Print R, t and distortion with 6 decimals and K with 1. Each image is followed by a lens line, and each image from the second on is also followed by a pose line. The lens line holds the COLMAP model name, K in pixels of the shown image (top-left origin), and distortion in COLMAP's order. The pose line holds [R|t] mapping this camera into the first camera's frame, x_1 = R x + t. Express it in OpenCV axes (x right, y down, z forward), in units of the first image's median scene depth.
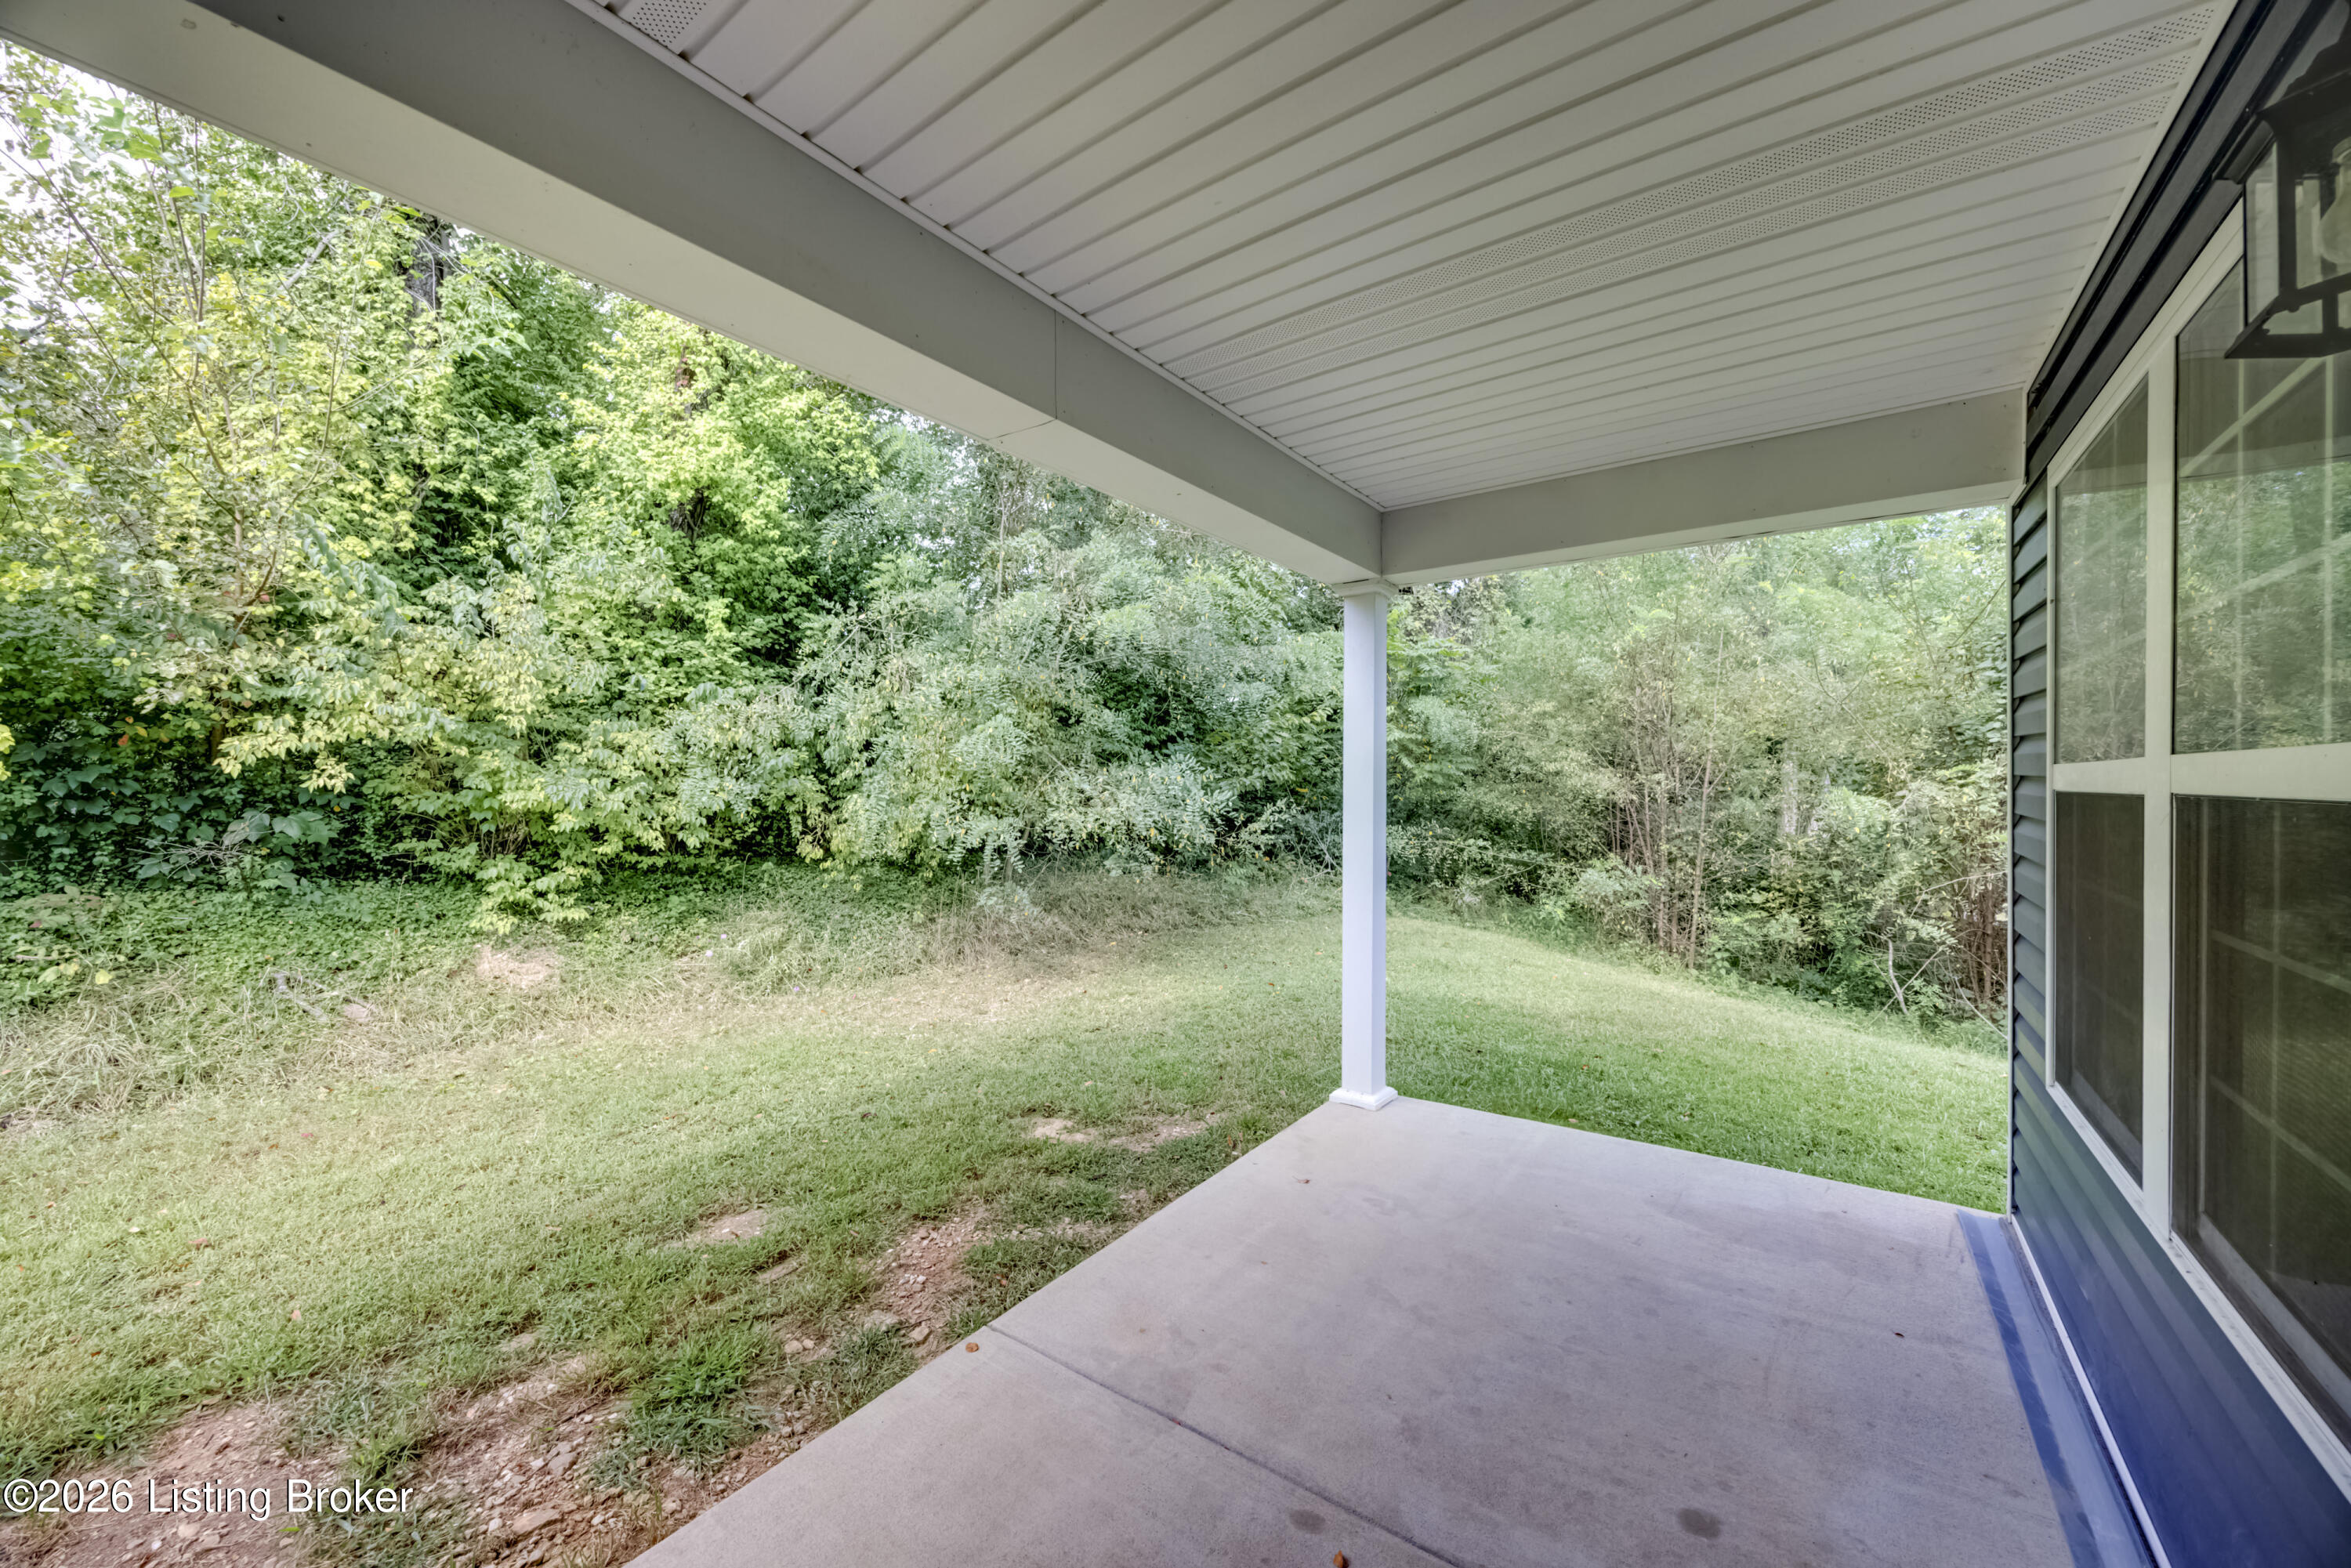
lens RADIAL K [[888.0, 0, 1175.5], [0, 888.0, 784.0], [0, 0, 1]] dist [-0.001987, -0.000121]
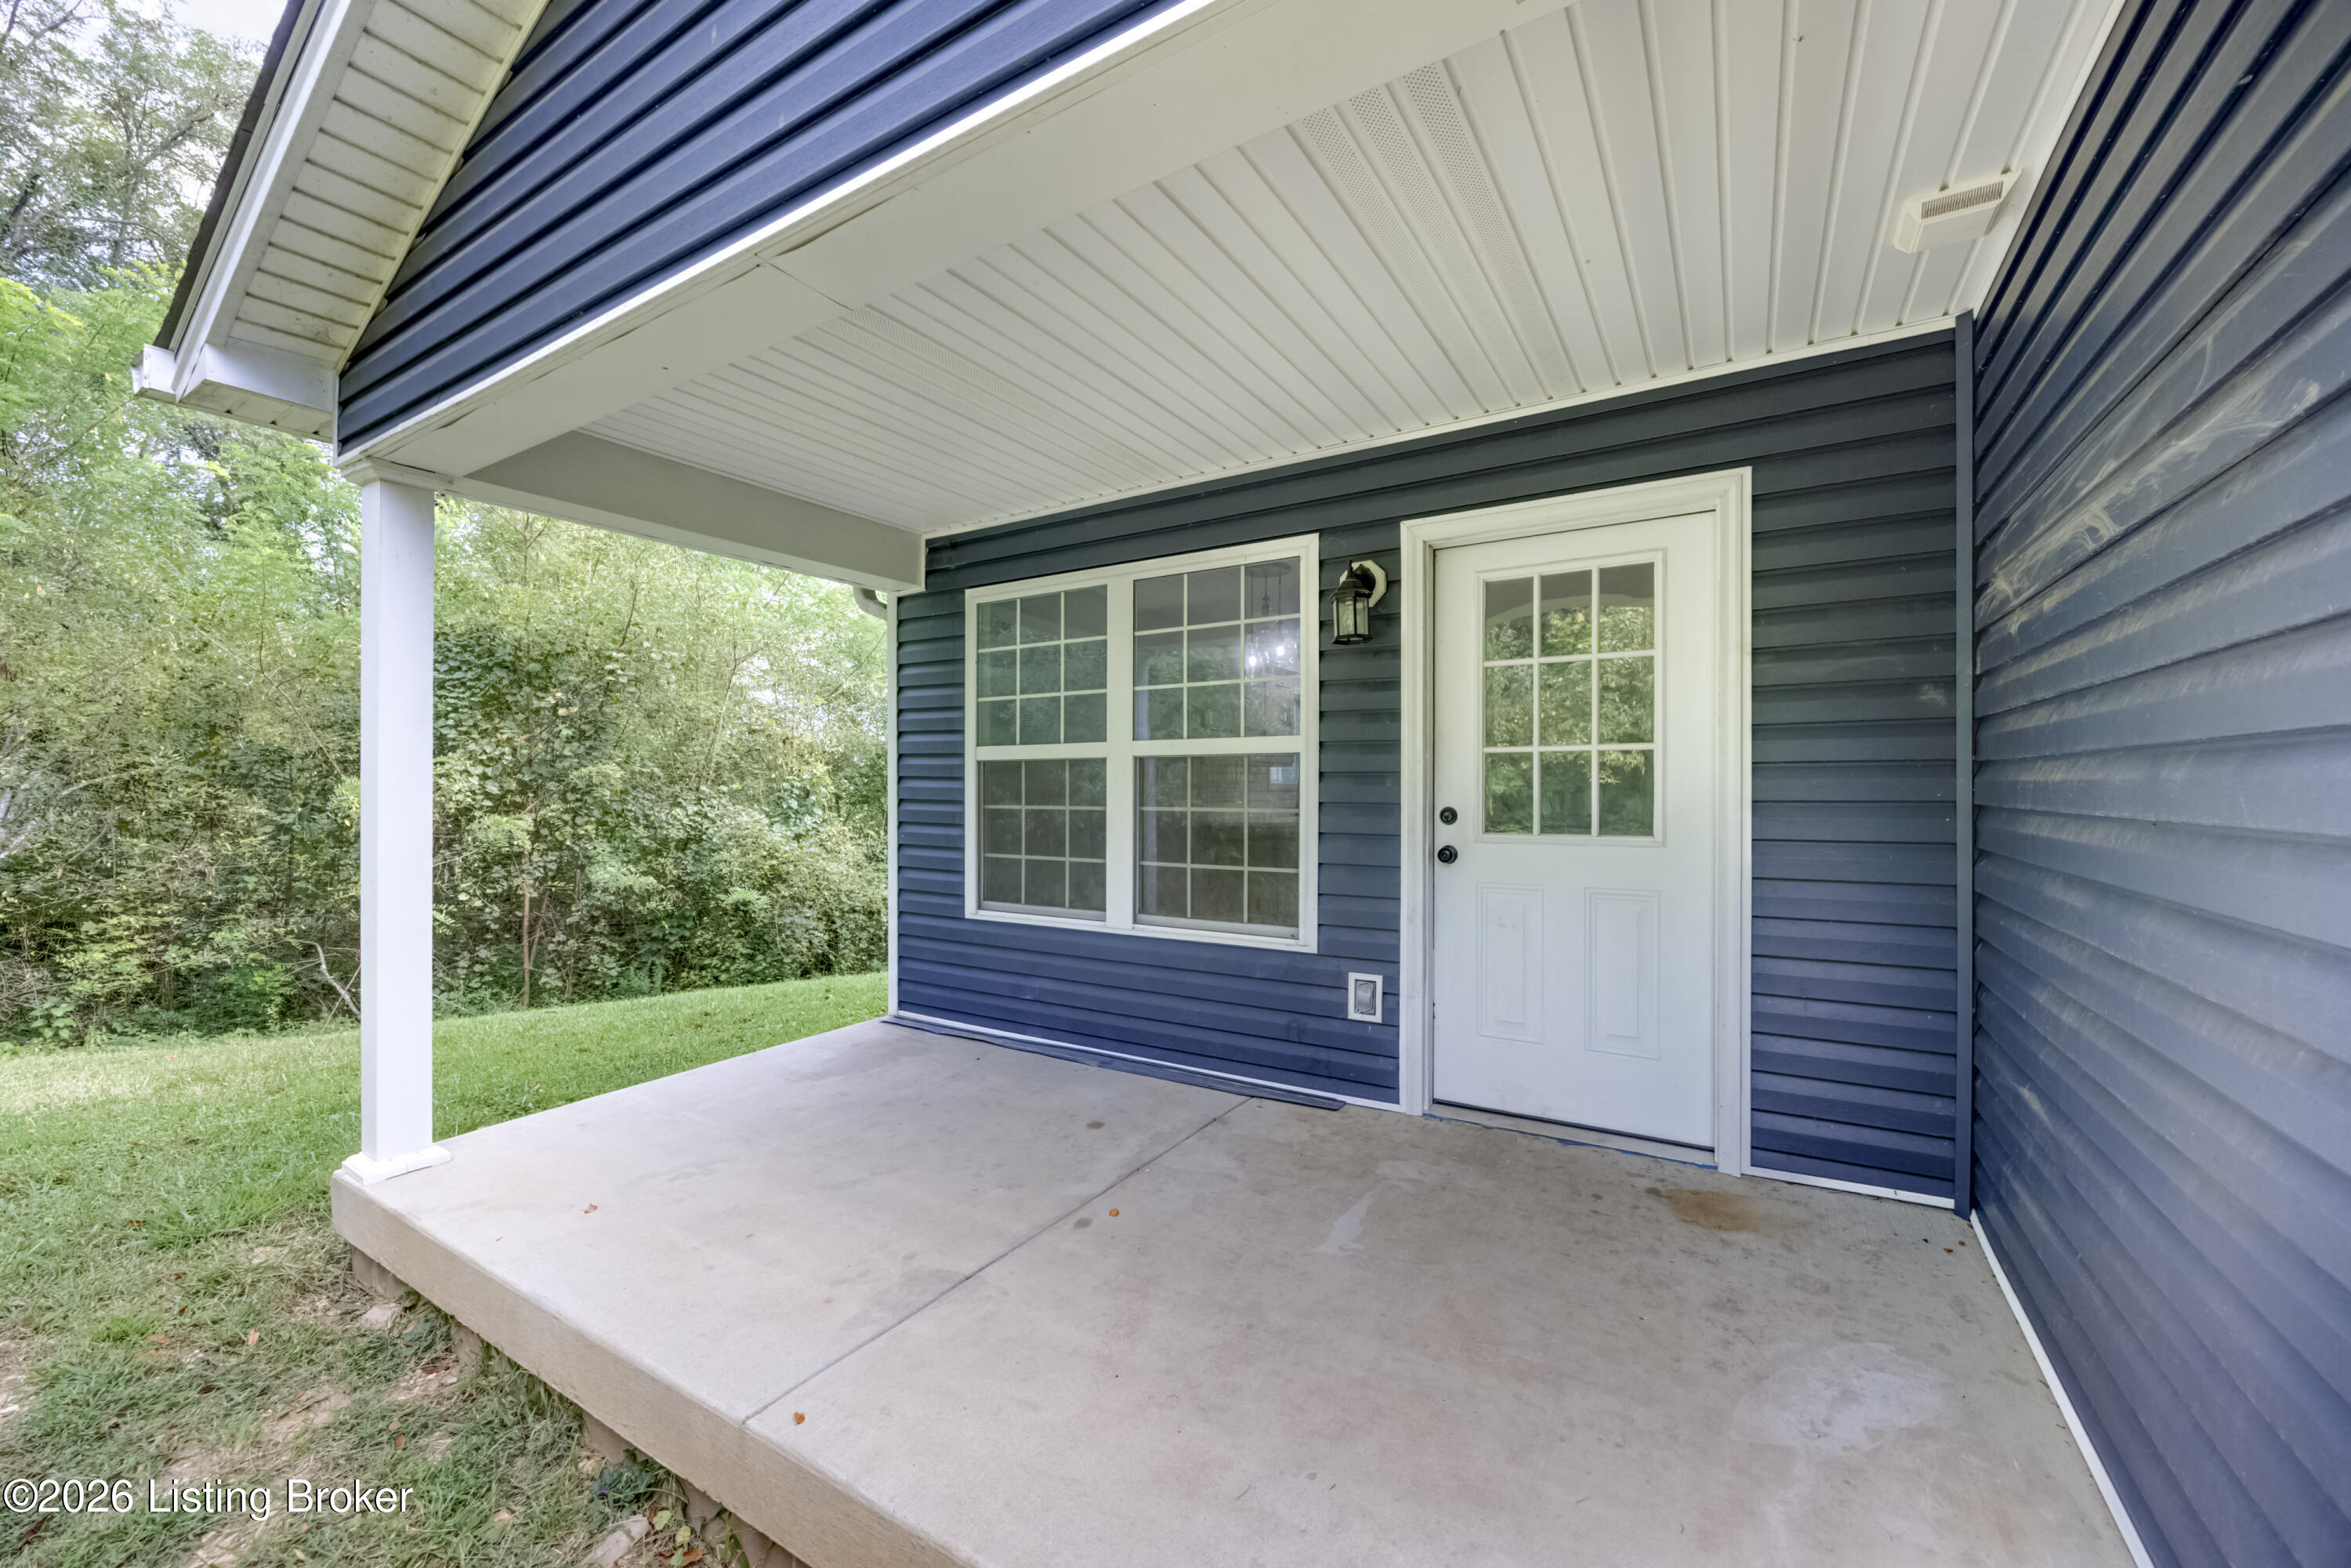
lens RADIAL K [[915.5, 0, 1173.1], [0, 915.5, 822.8], [0, 0, 1]] dist [-0.000640, -0.000024]
pose [[-0.071581, -0.031515, 0.996937, -1.006696], [0.004696, 0.999479, 0.031932, 0.079316], [-0.997424, 0.006968, -0.071395, 0.696414]]
